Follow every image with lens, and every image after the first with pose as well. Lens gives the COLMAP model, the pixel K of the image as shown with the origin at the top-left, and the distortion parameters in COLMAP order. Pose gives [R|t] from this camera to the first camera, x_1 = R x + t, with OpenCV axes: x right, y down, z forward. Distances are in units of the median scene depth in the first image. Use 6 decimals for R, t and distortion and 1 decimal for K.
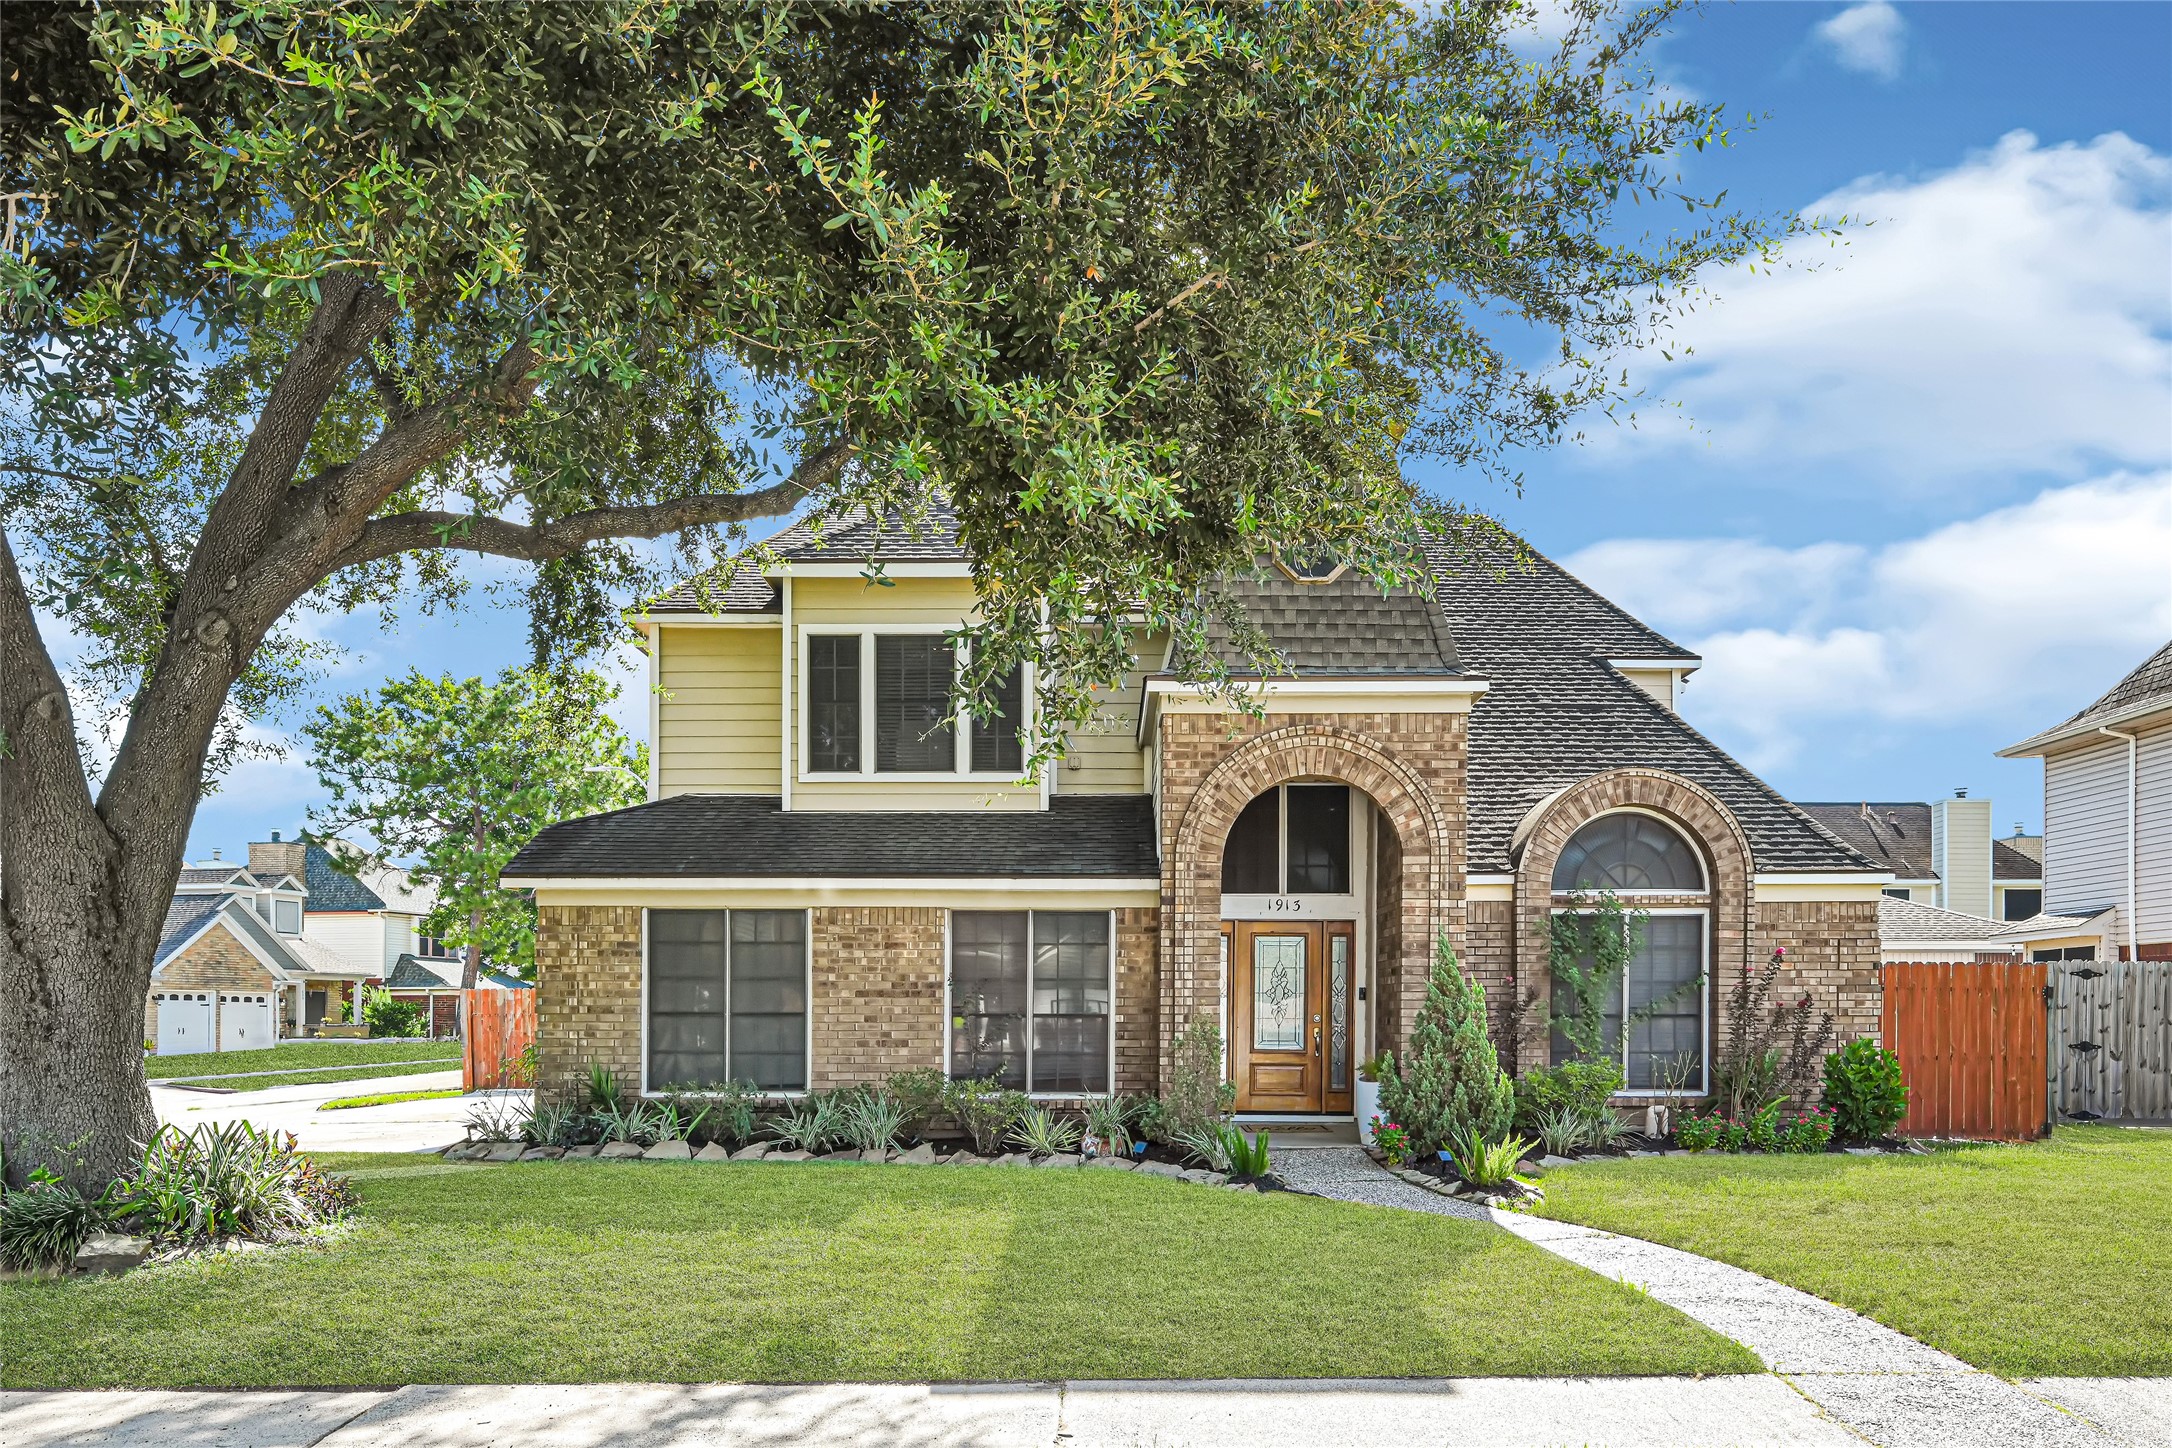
lens RADIAL K [[1299.4, 0, 1086.0], [0, 1299.4, 724.0], [0, 0, 1]] dist [-0.003460, -0.001193]
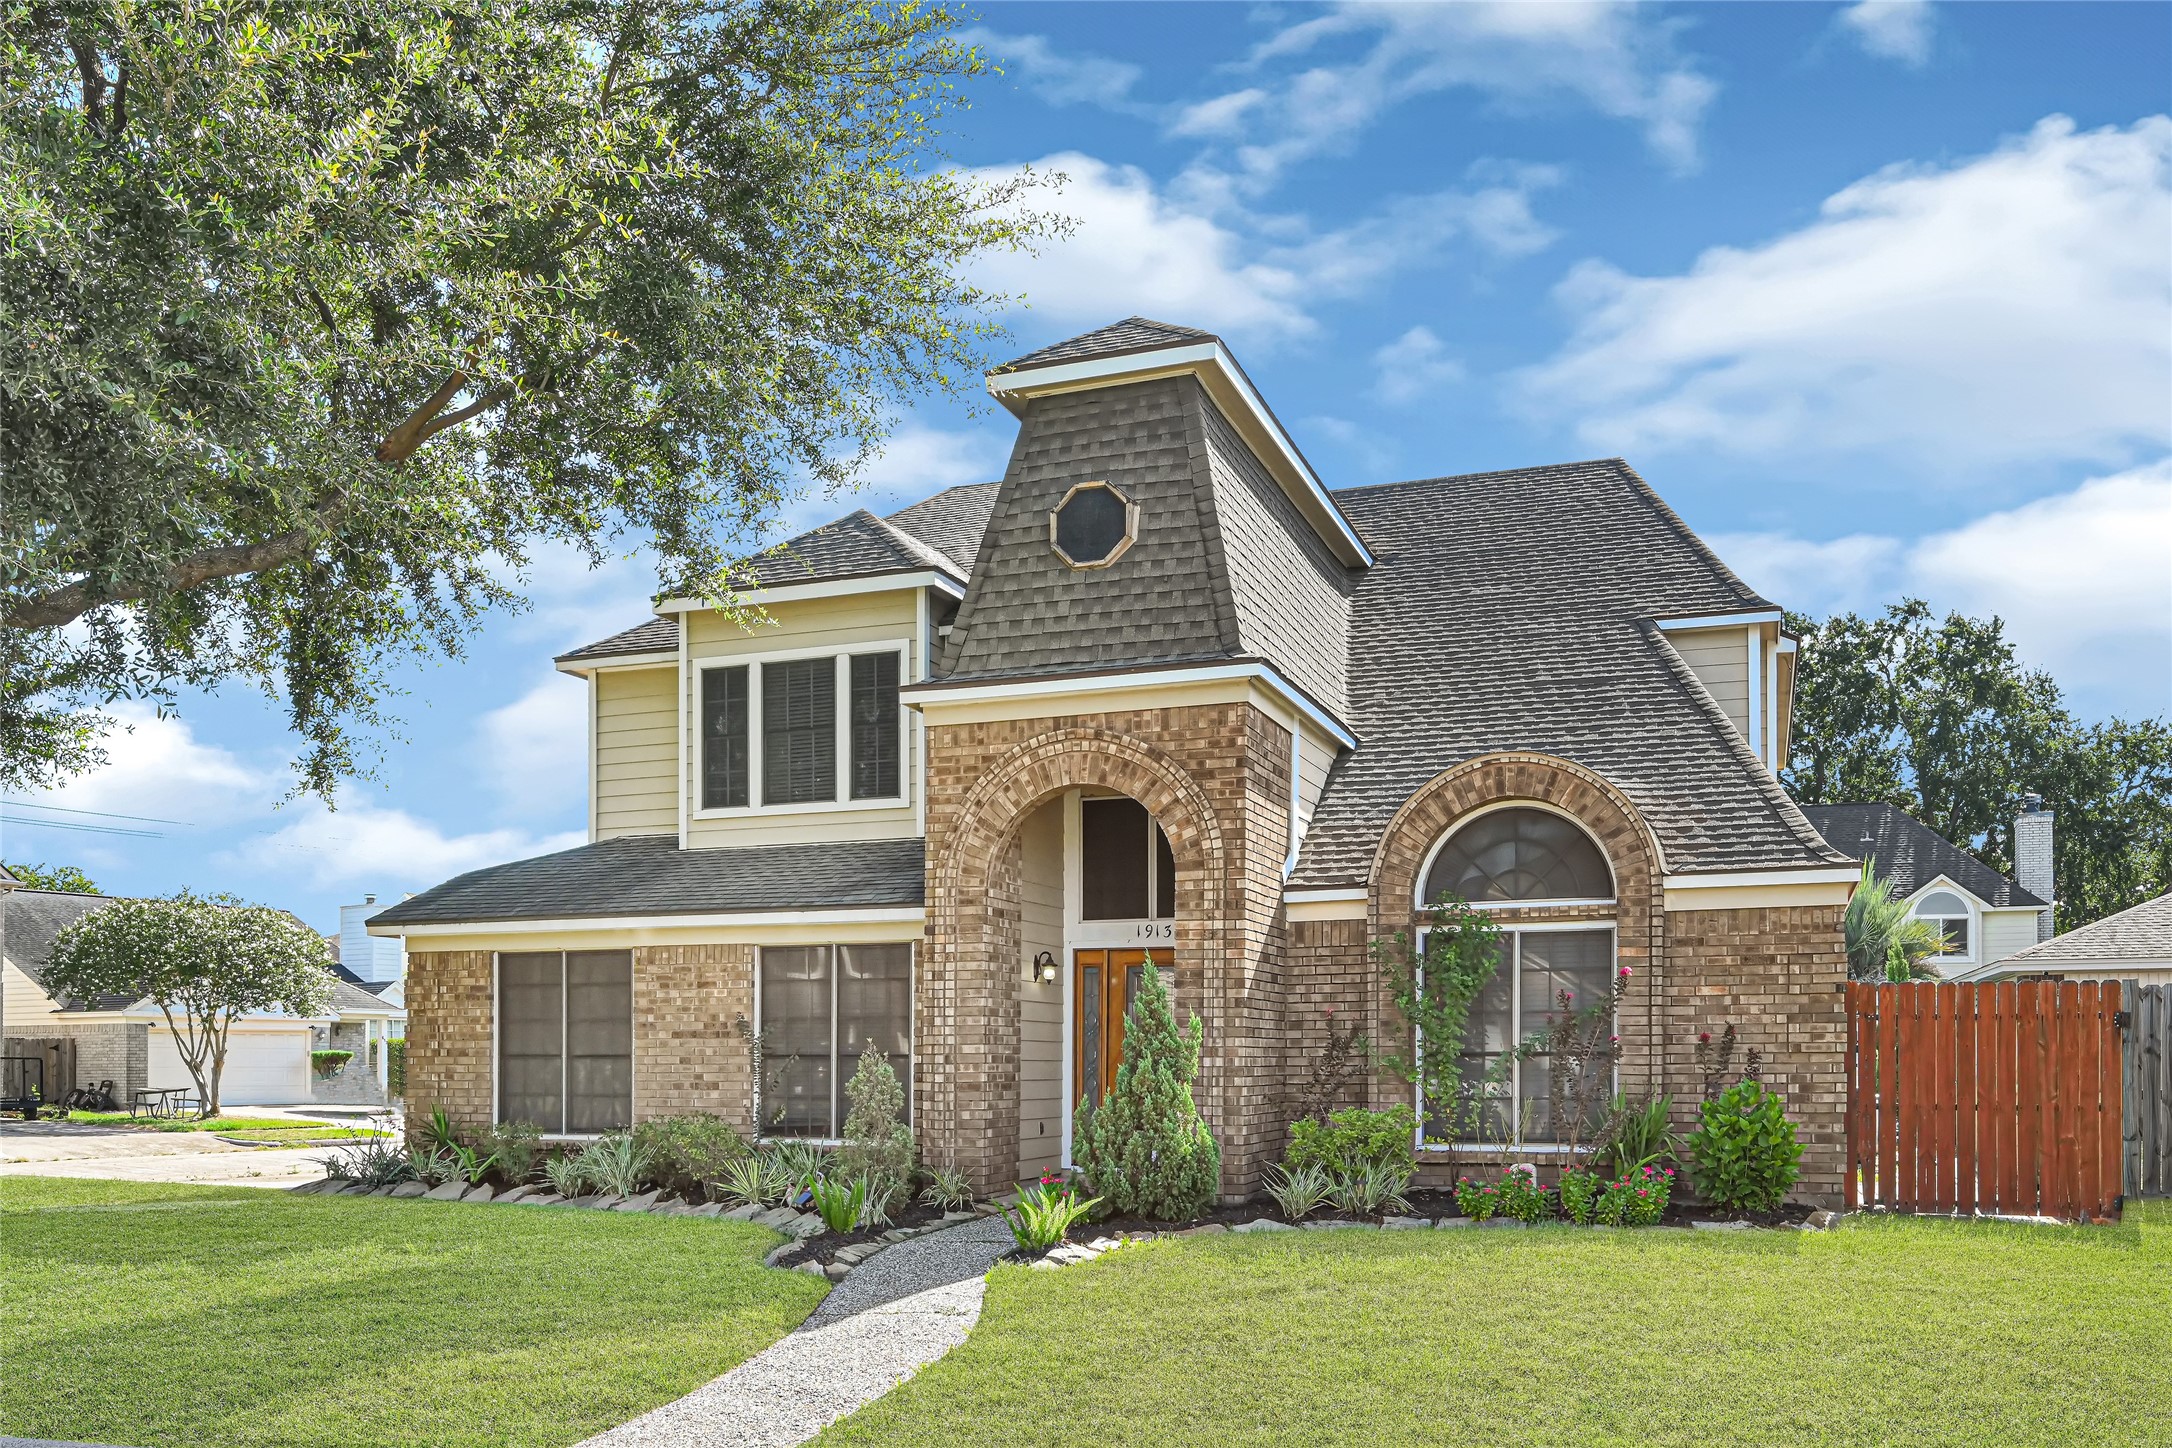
lens RADIAL K [[1393.9, 0, 1086.2], [0, 1393.9, 743.2], [0, 0, 1]] dist [-0.004019, 0.000858]
pose [[0.960992, -0.064619, -0.268921, 0.414490], [0.064008, 0.997888, -0.011049, 0.020890], [0.269067, -0.006595, 0.963099, 0.079332]]
